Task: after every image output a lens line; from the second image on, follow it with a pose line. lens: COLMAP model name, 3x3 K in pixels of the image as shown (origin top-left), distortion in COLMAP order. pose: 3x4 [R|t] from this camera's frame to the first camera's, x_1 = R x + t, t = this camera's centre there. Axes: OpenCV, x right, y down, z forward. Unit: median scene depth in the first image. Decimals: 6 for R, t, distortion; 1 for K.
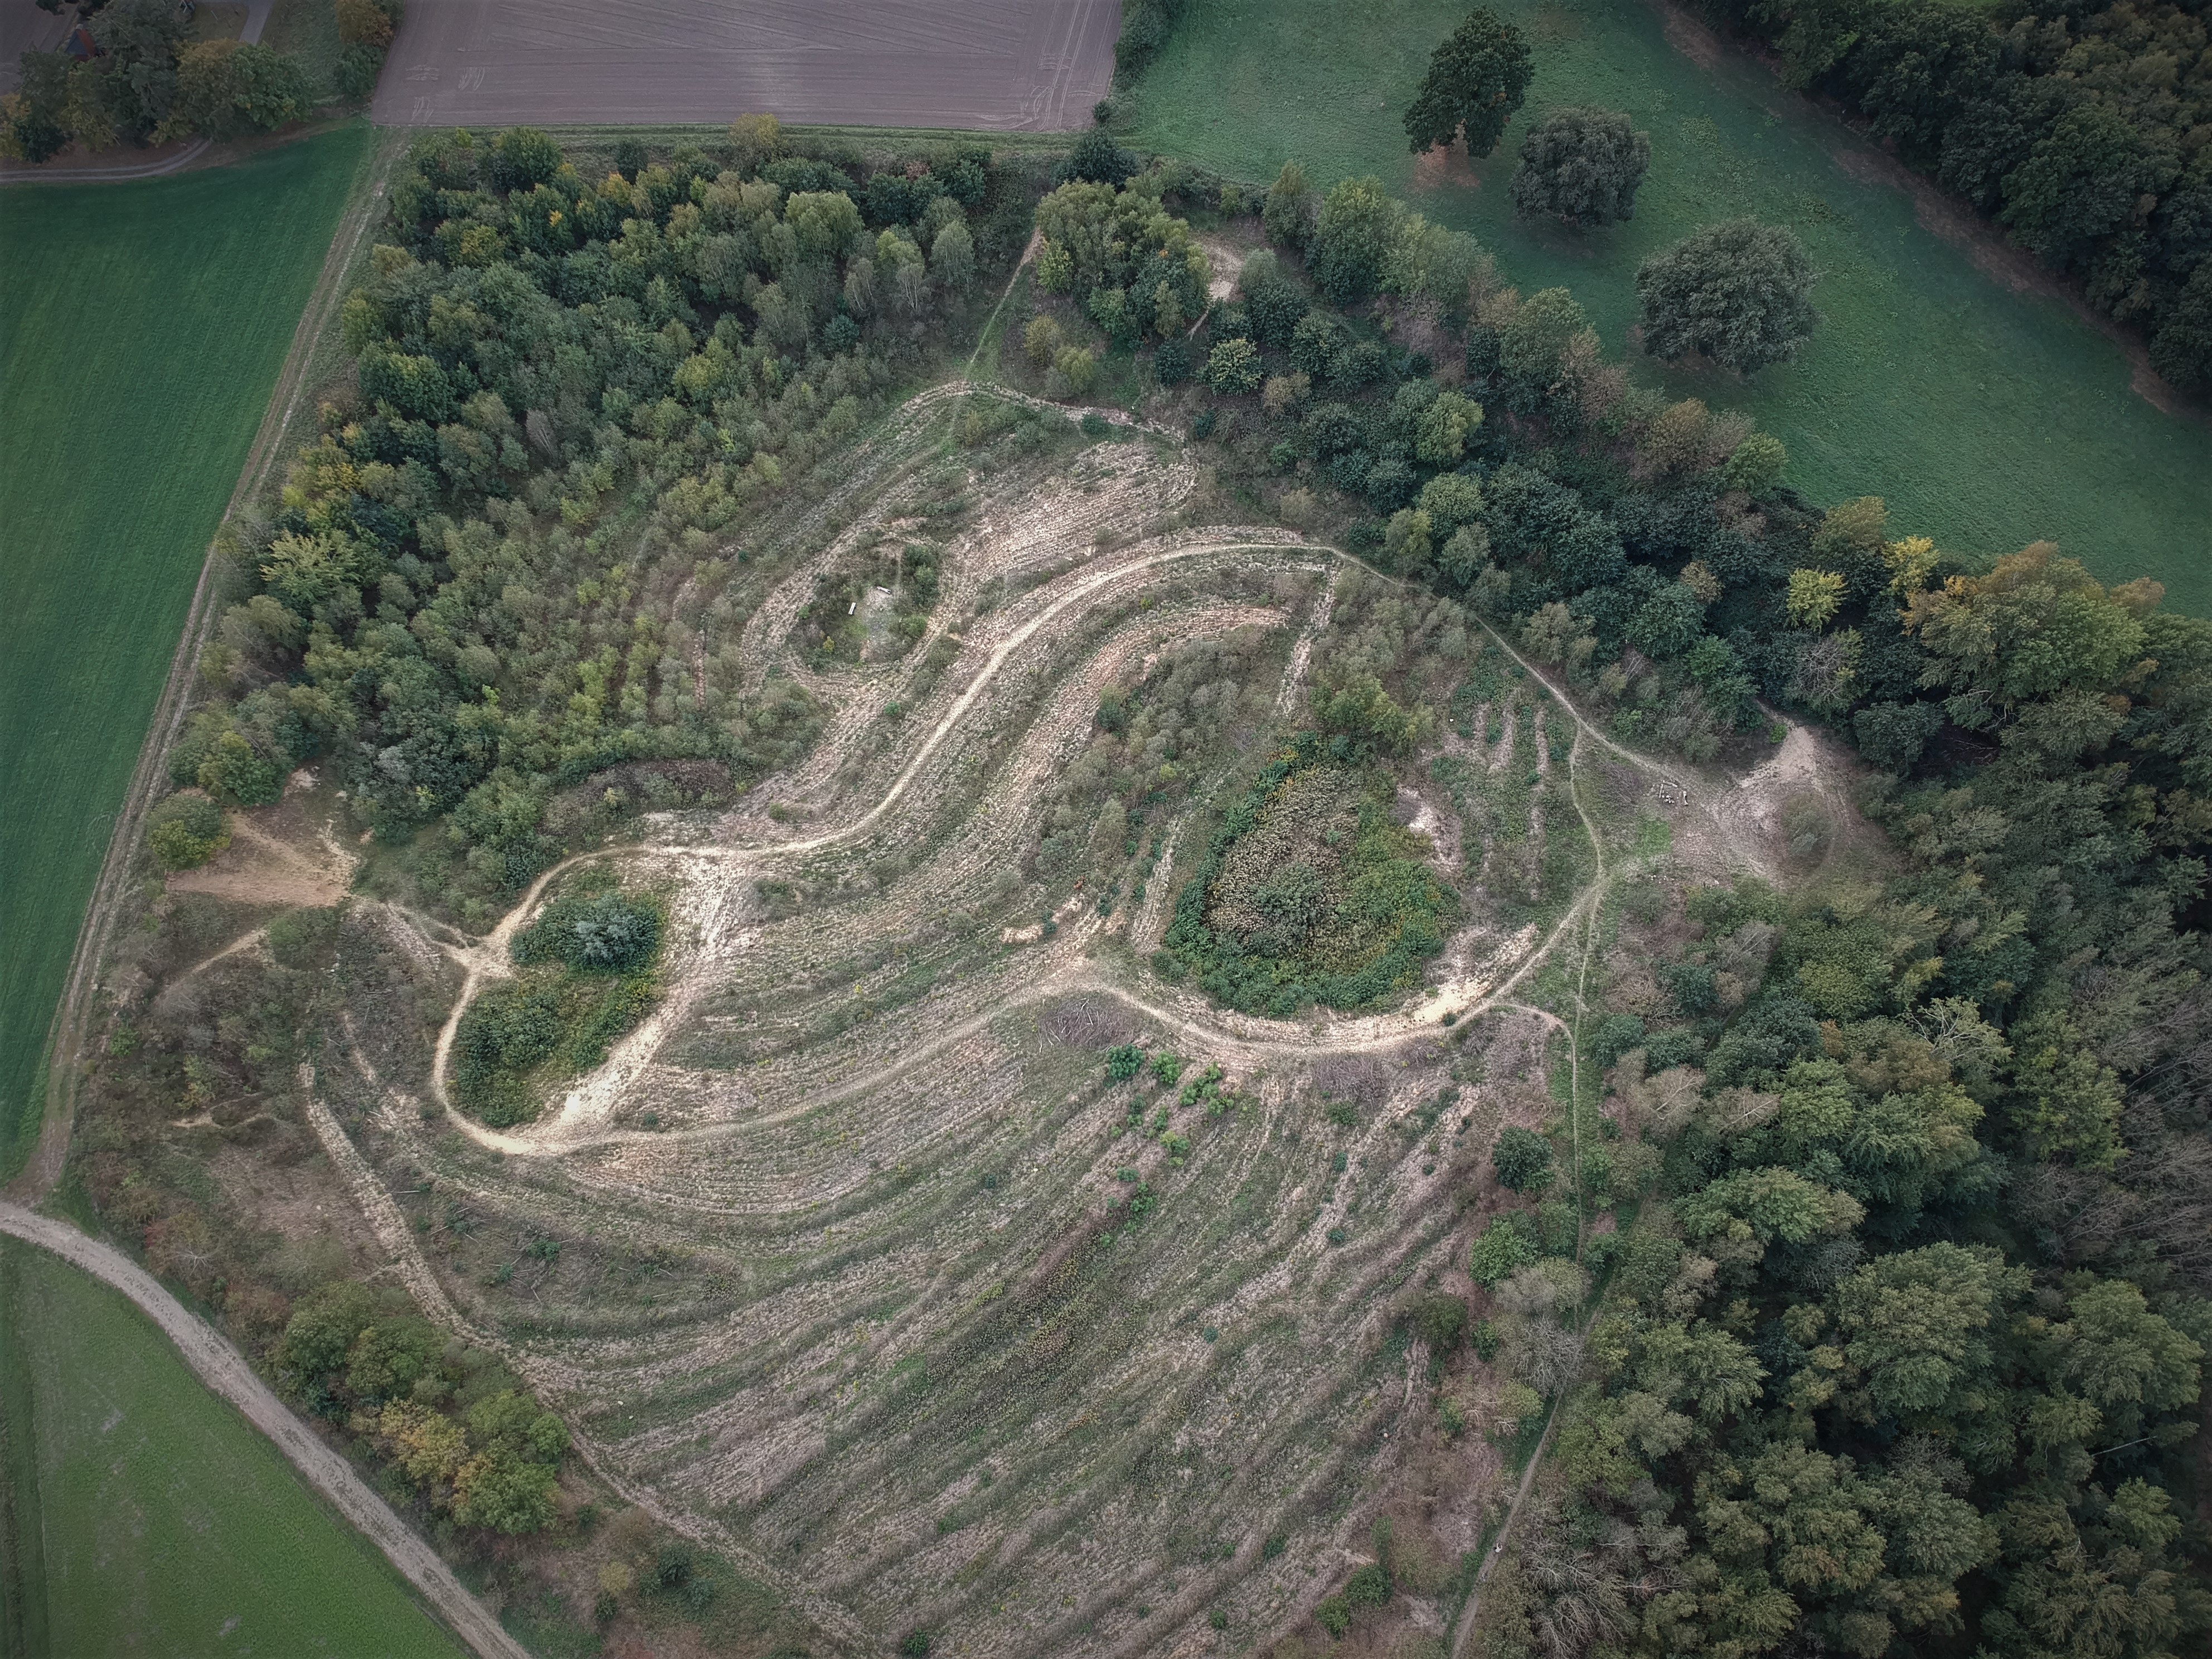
lens RADIAL K [[2113.4, 0, 1106.0], [0, 2113.4, 829.5], [0, 0, 1]] dist [0.129324, -0.353380]
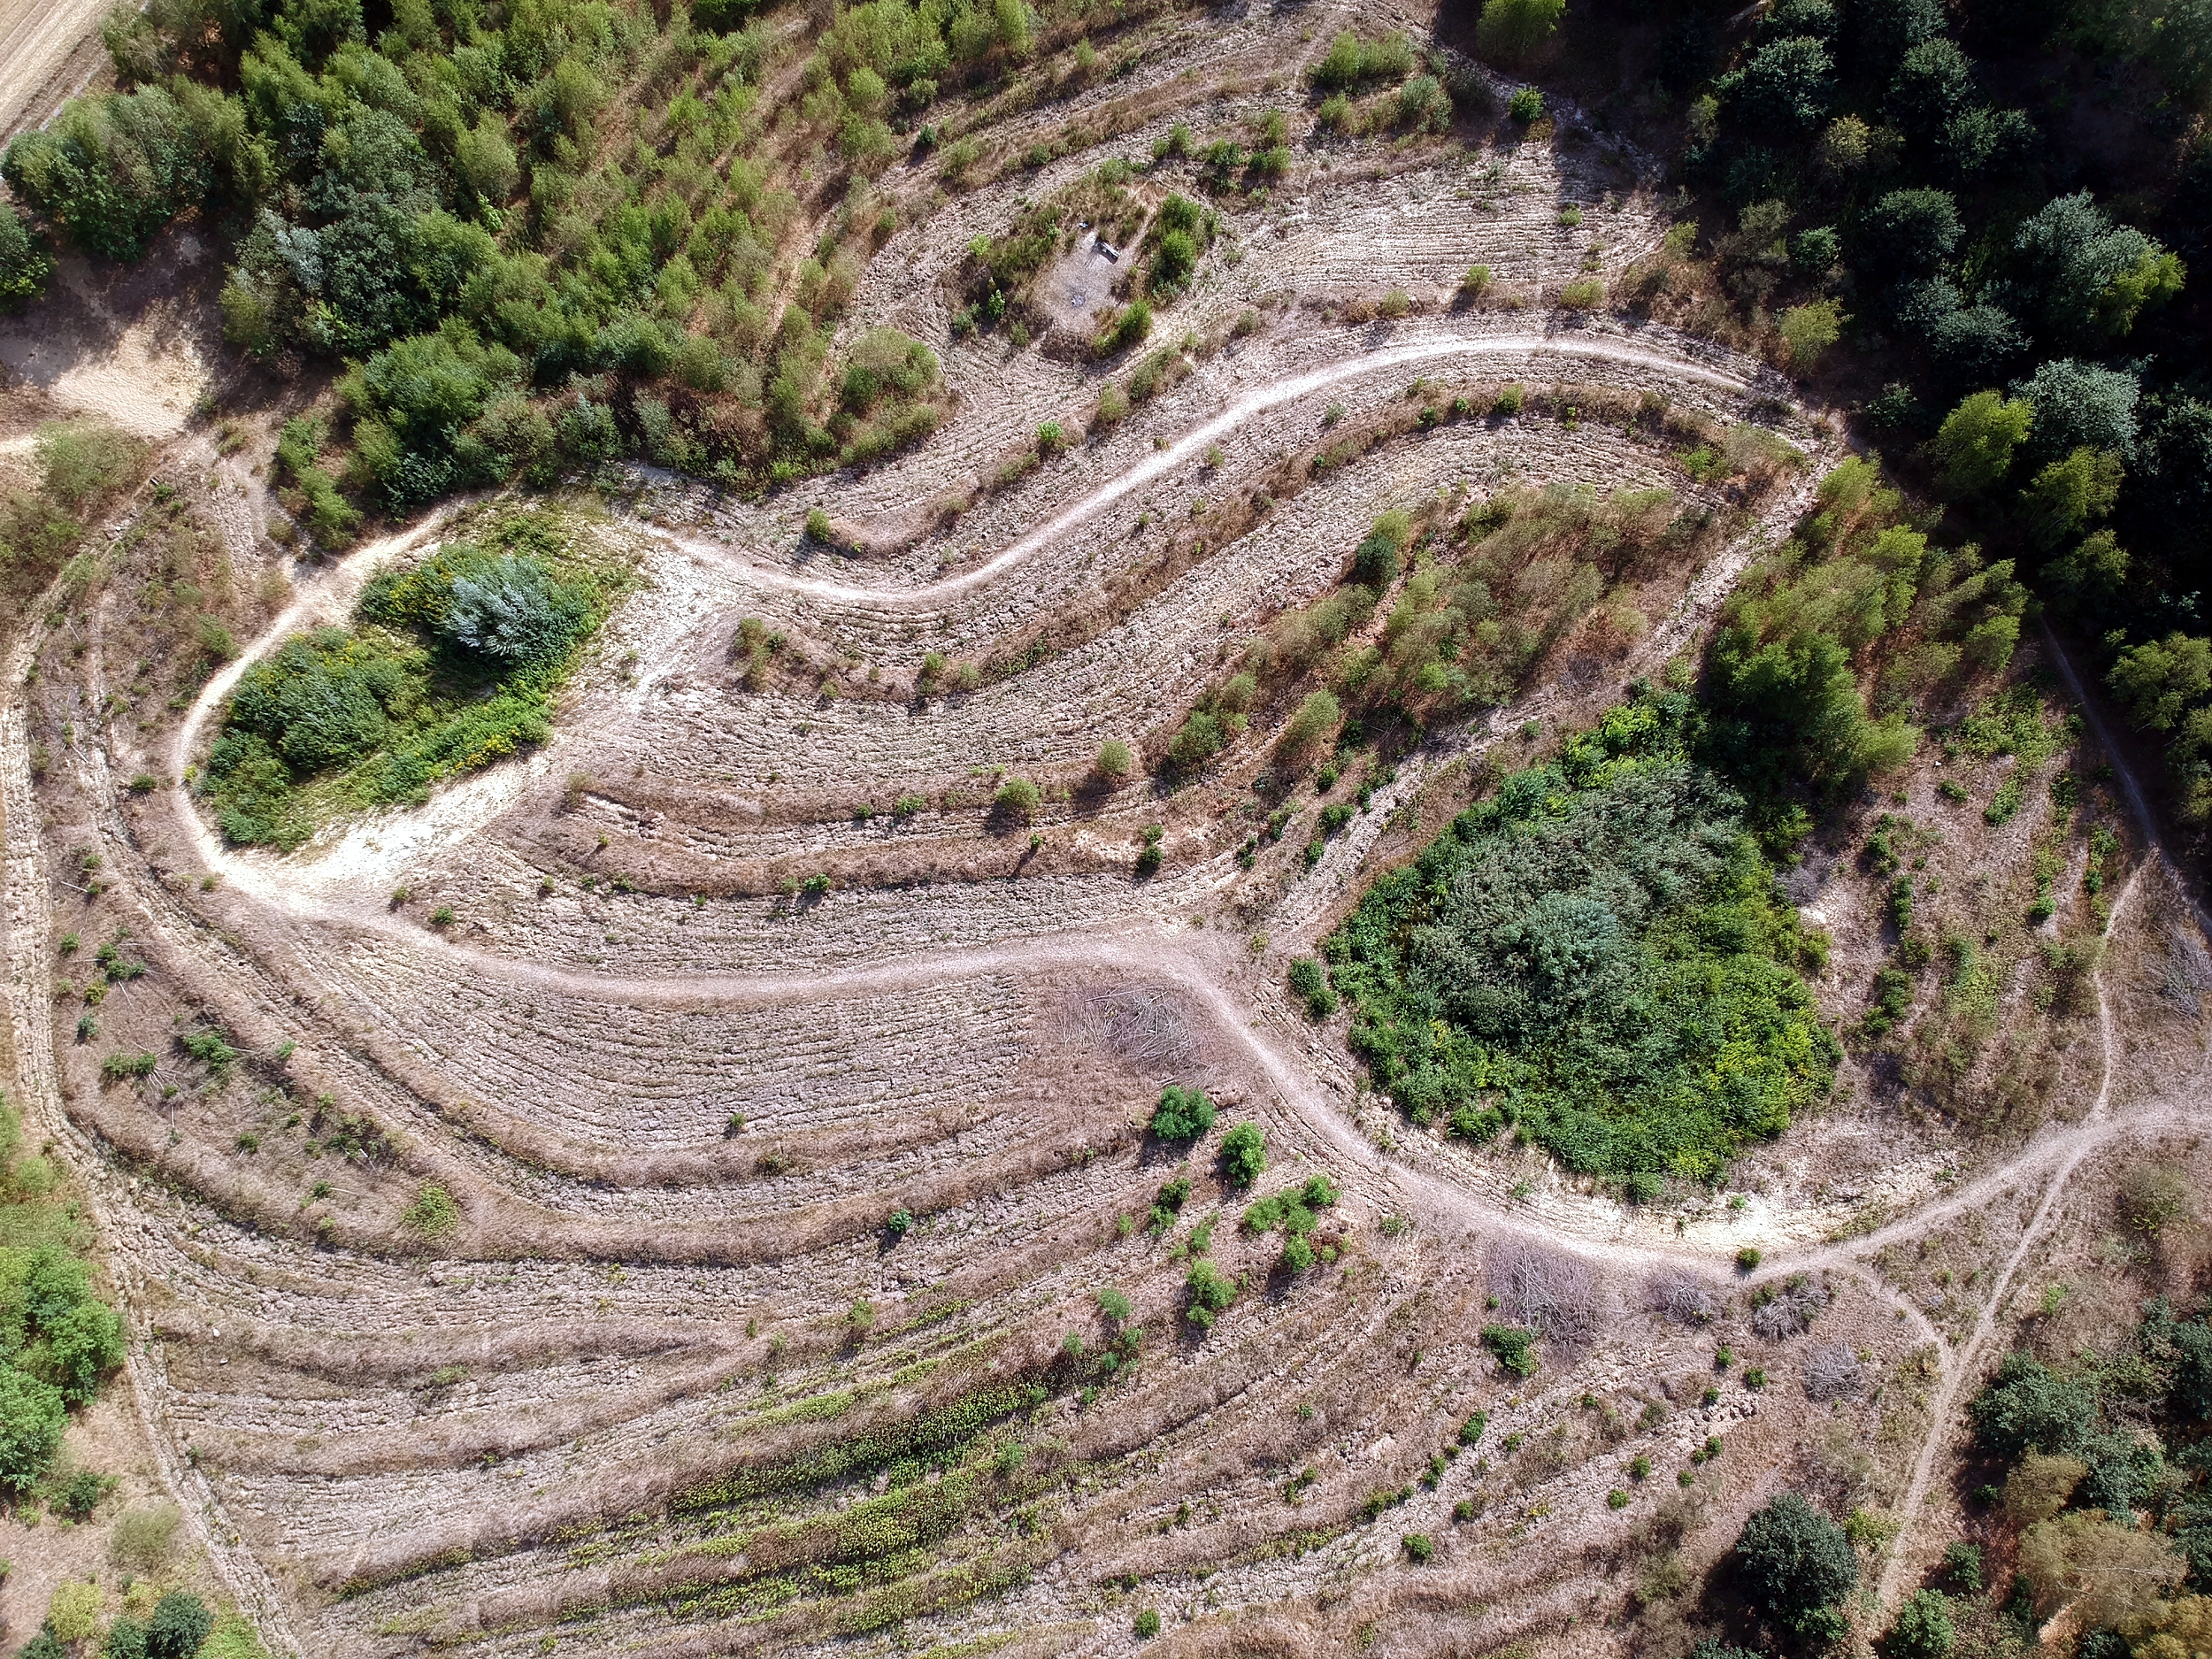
lens RADIAL K [[2113.4, 0, 1106.0], [0, 2113.4, 829.5], [0, 0, 1]] dist [0.129324, -0.353380]
pose [[0.928372, 0.351911, -0.119517, 0.030185], [-0.345782, 0.935750, 0.069331, 0.002372], [0.136237, -0.023038, 0.990408, 0.403242]]
